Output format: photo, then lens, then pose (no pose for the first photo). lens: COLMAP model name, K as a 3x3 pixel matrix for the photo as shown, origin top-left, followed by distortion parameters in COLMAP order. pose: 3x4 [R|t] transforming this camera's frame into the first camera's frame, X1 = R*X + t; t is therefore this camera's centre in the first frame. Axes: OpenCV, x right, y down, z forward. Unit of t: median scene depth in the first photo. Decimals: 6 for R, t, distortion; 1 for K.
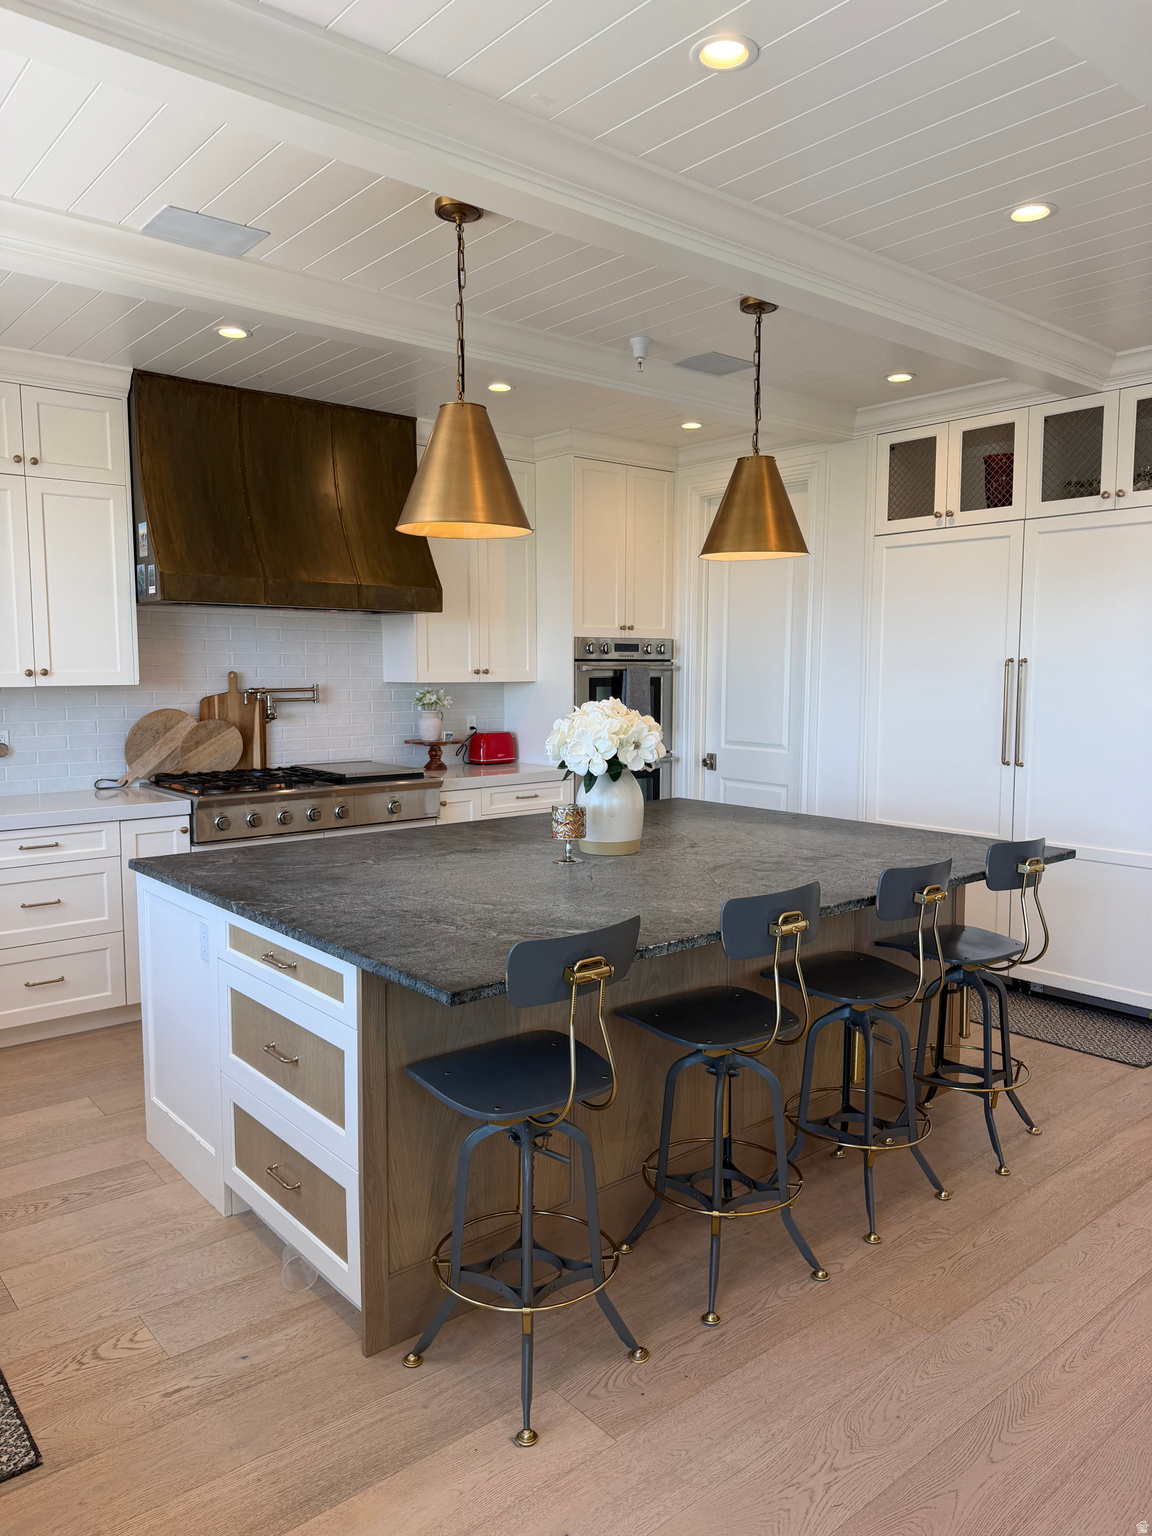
lens RADIAL K [[1075.5, 0, 569.7], [0, 1075.5, 772.2], [0, 0, 1]] dist [0.048402, -0.056467]
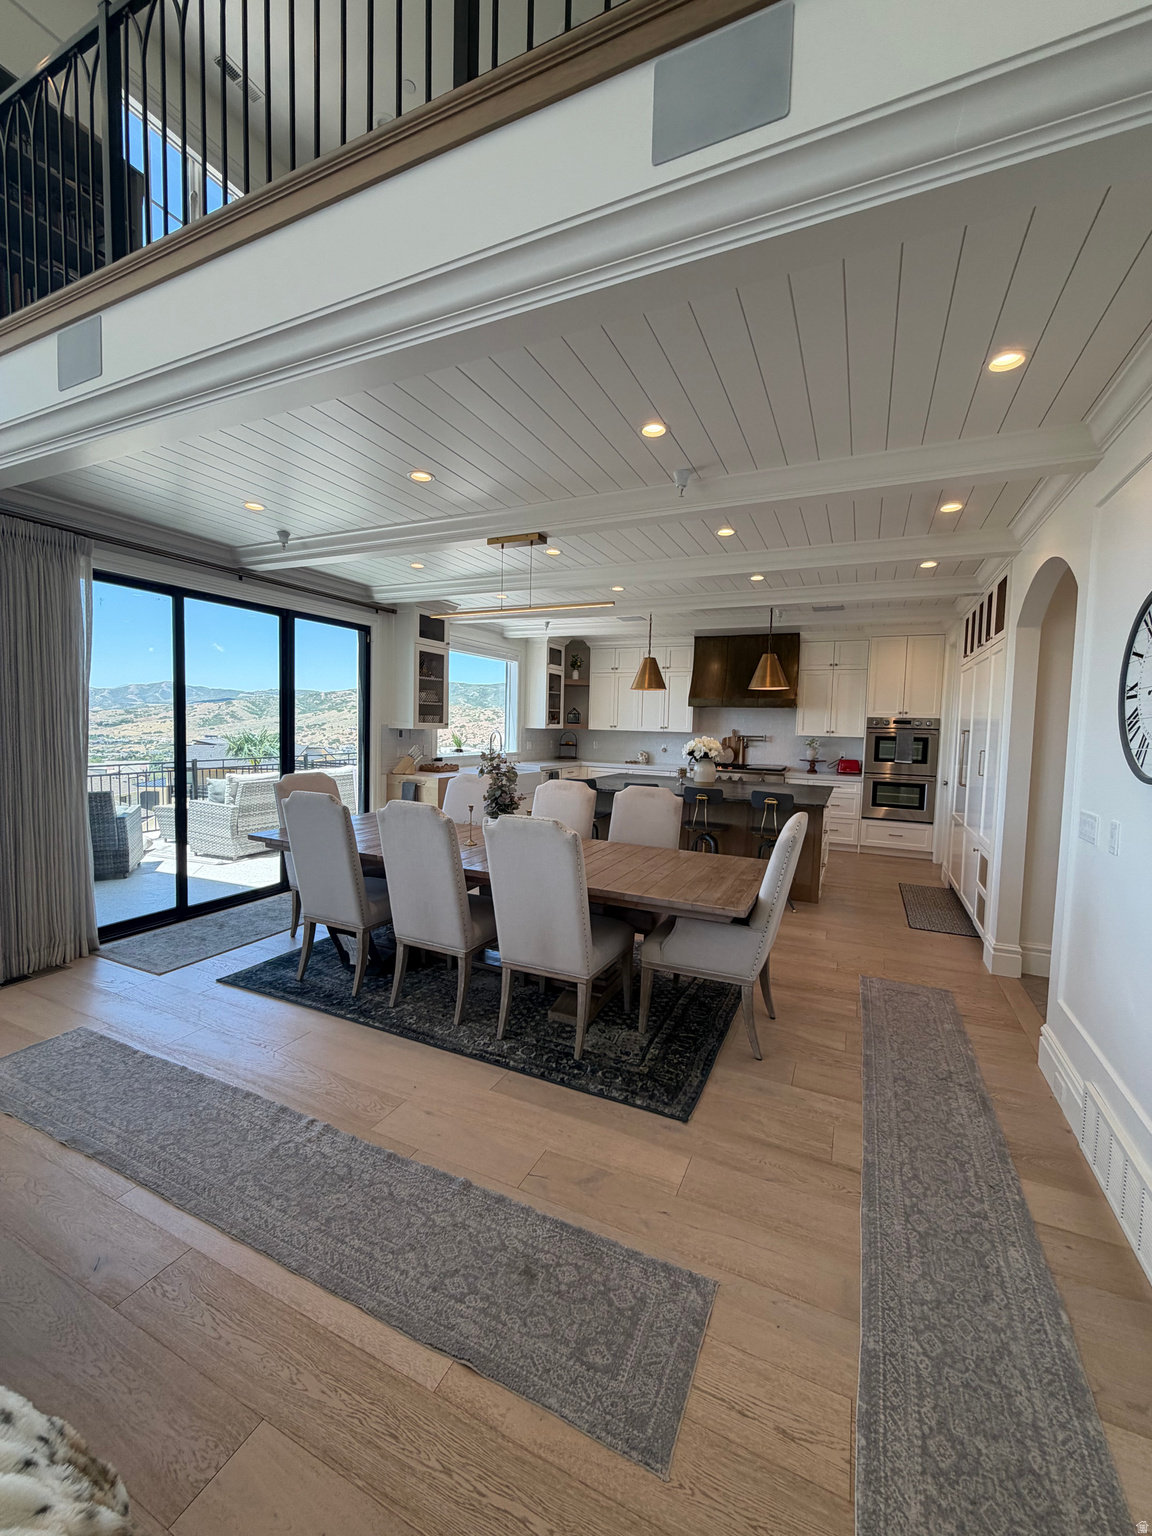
lens RADIAL K [[611.3, 0, 576.4], [0, 611.3, 761.2], [0, 0, 1]] dist [0.000383, -0.000407]
pose [[0.423782, 0.063948, -0.903504, 1.460949], [-0.115833, 0.993140, 0.015962, 0.020140], [0.898327, 0.097891, 0.428282, -0.099725]]
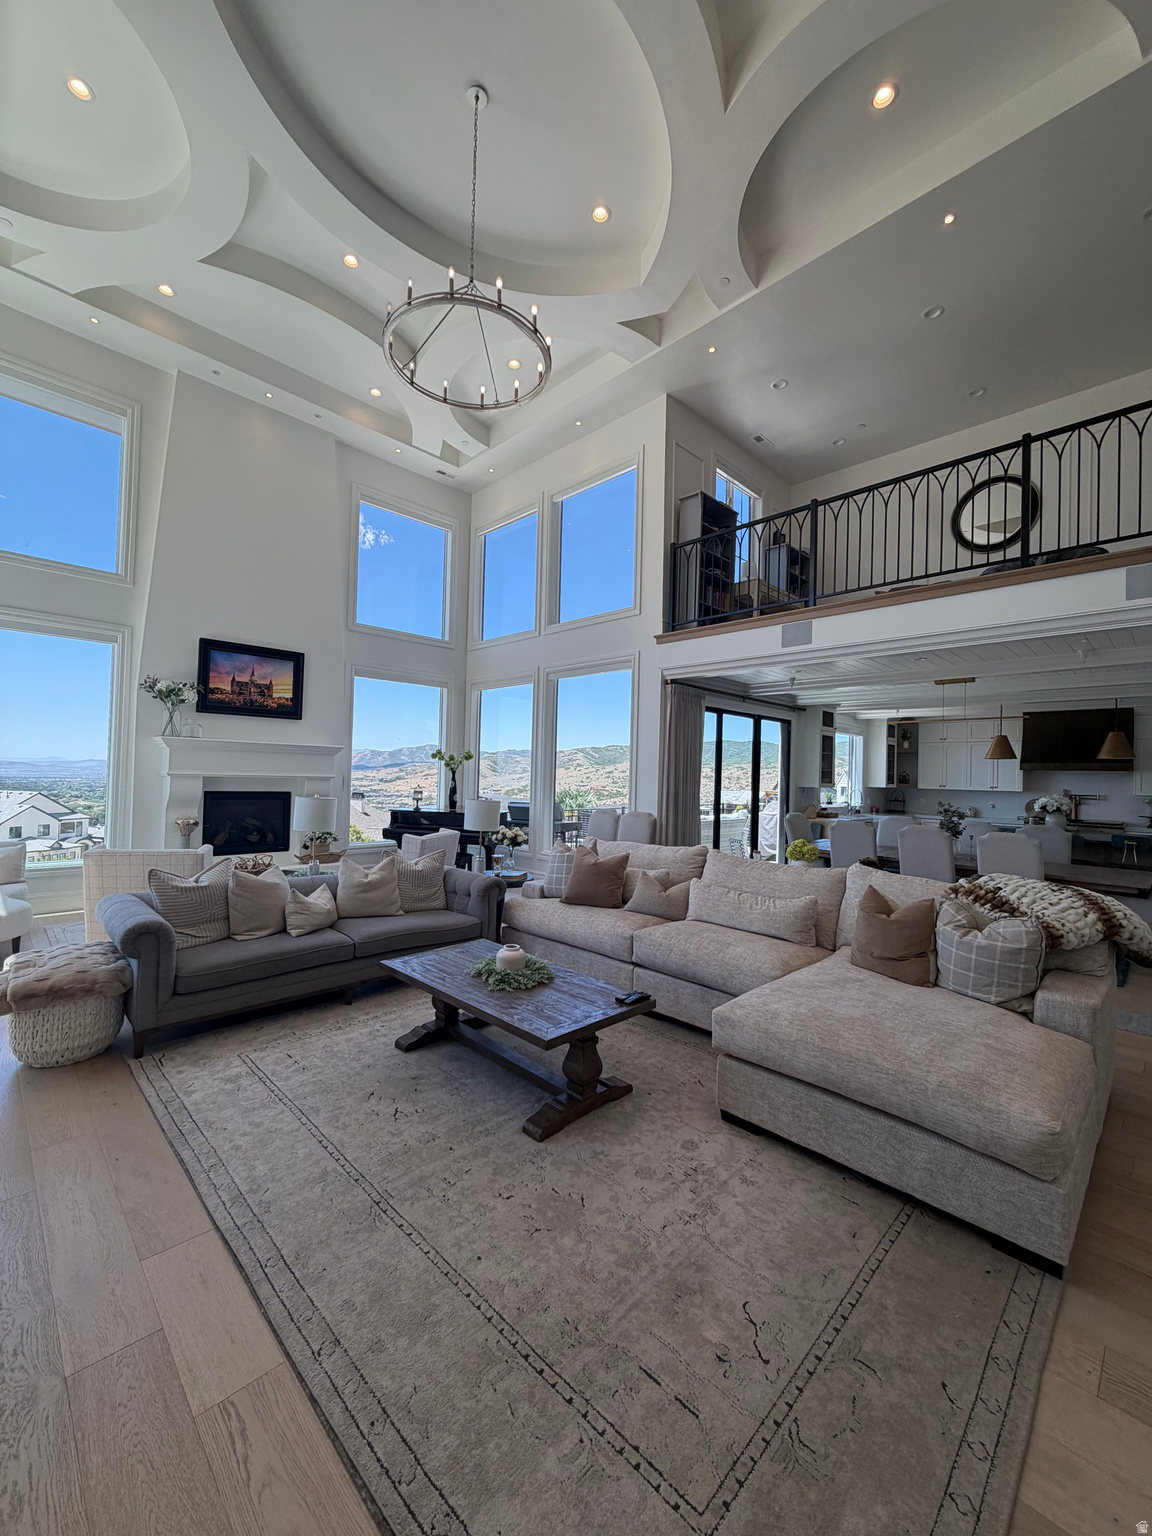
lens RADIAL K [[611.3, 0, 578.2], [0, 611.3, 759.1], [0, 0, 1]] dist [0.000383, -0.000407]
pose [[0.087829, -0.026354, -0.995787, 2.143239], [-0.127802, 0.991090, -0.037502, 0.115313], [0.987903, 0.130557, 0.083678, -0.986726]]
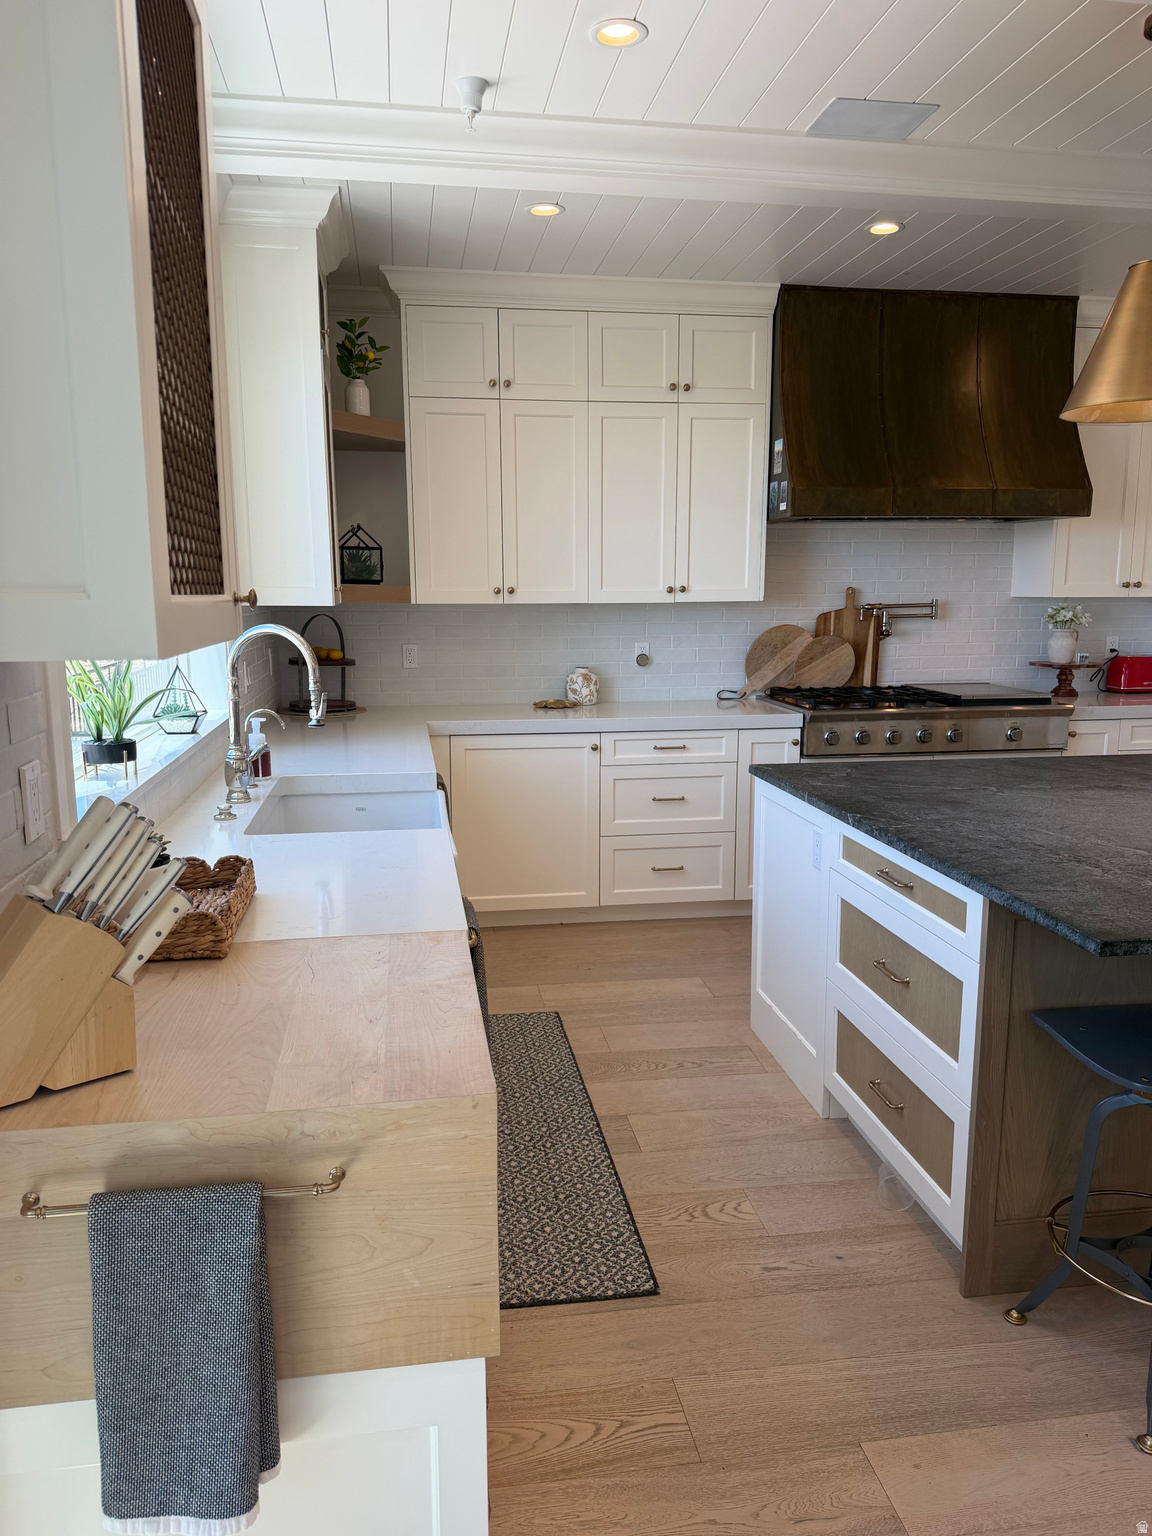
lens RADIAL K [[1075.5, 0, 567.4], [0, 1075.5, 770.0], [0, 0, 1]] dist [0.048402, -0.056467]
pose [[0.856347, 0.083721, -0.509569, -0.021767], [-0.047664, 0.995373, 0.083436, 0.005724], [0.514196, -0.047162, 0.856375, 0.009883]]
